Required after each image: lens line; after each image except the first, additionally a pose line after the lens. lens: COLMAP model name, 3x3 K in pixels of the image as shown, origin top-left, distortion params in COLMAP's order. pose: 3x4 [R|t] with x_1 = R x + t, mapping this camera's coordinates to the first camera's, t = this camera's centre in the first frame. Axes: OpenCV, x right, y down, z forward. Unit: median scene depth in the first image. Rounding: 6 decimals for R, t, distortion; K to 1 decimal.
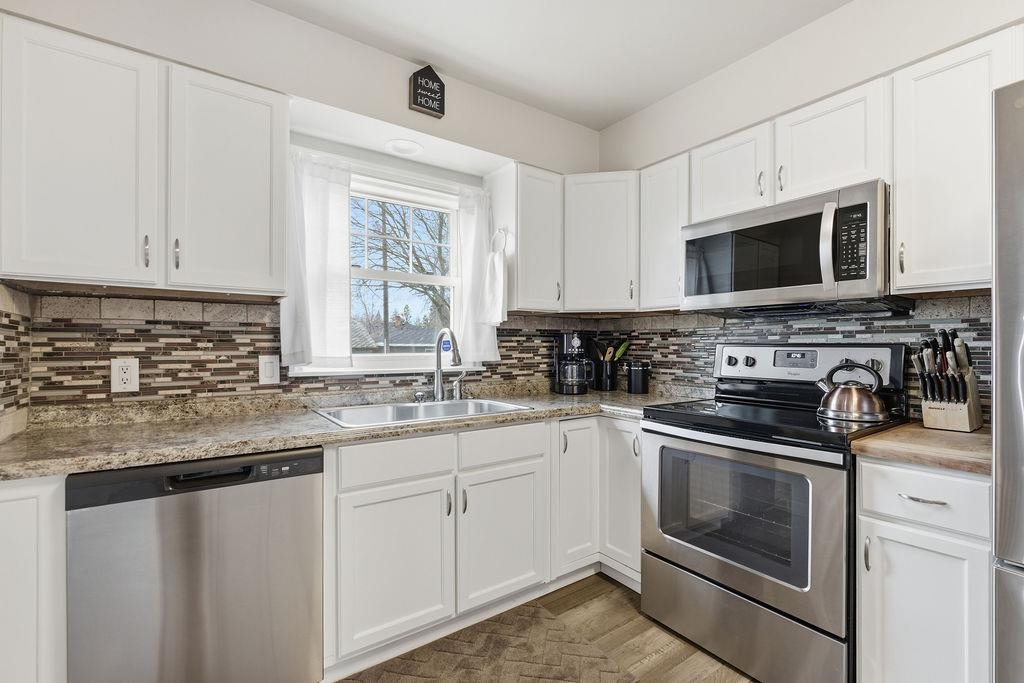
lens RADIAL K [[449.9, 0, 510.7], [0, 449.9, 344.6], [0, 0, 1]] dist [-0.009667, 0.001078]
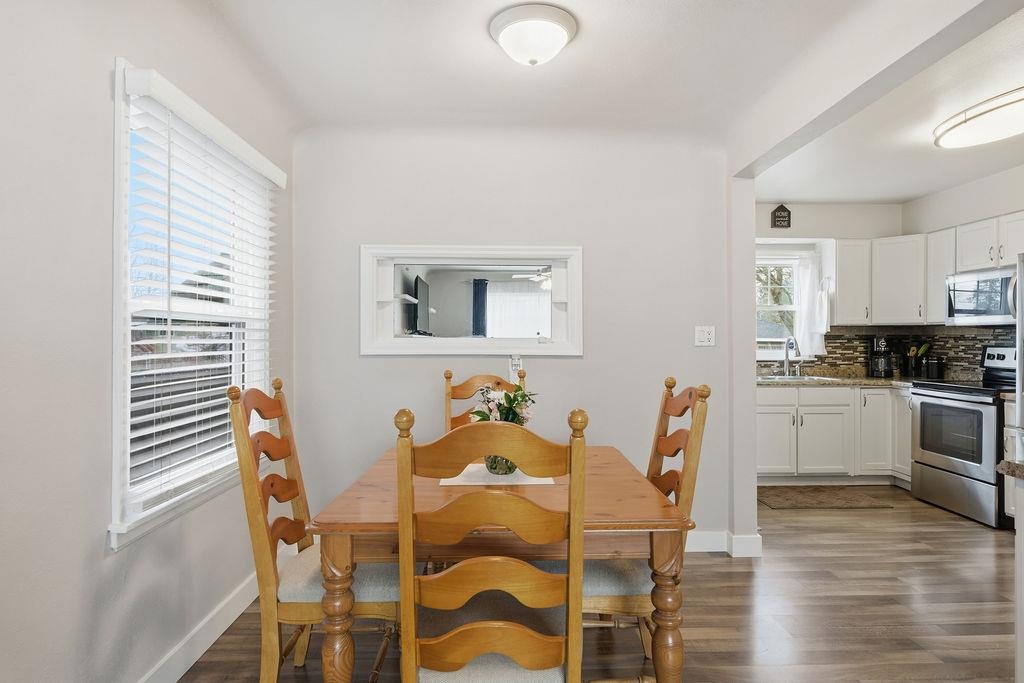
lens RADIAL K [[570.8, 0, 518.4], [0, 570.8, 339.1], [0, 0, 1]] dist [-0.003743, 0.001678]
pose [[0.837323, -0.000727, -0.546707, 0.189687], [0.002201, 0.999995, 0.002041, -0.031288], [0.546703, -0.002912, 0.837321, -1.505899]]
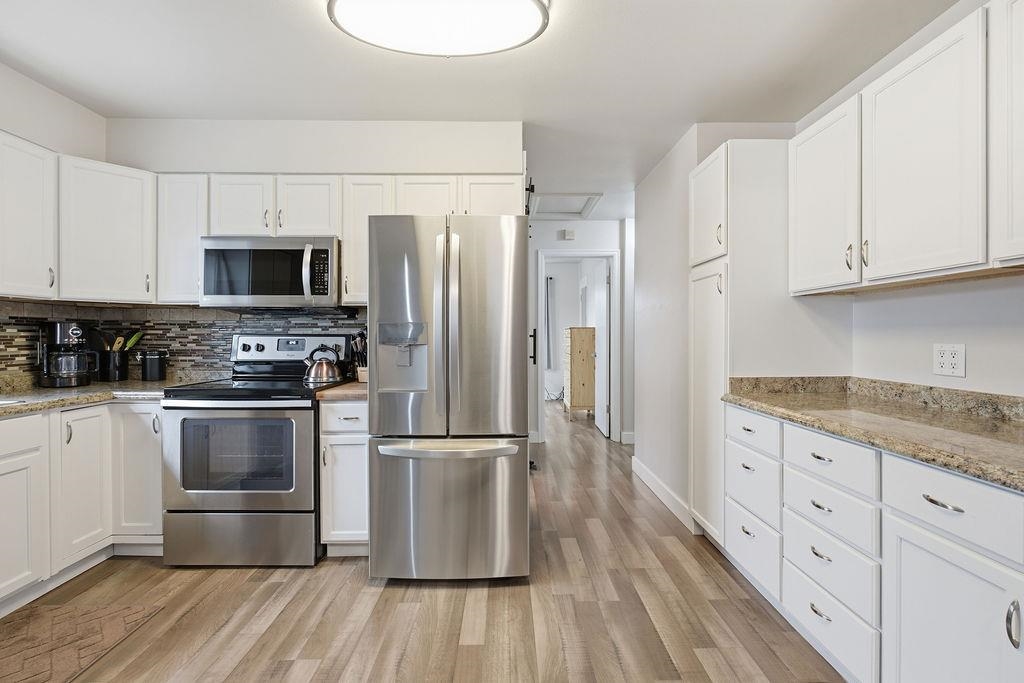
lens RADIAL K [[449.9, 0, 517.8], [0, 449.9, 339.4], [0, 0, 1]] dist [-0.009667, 0.001078]
pose [[0.557382, -0.006390, 0.830232, -0.130264], [-0.002813, 0.999950, 0.009585, -0.001079], [-0.830252, -0.007678, 0.557336, -0.340463]]
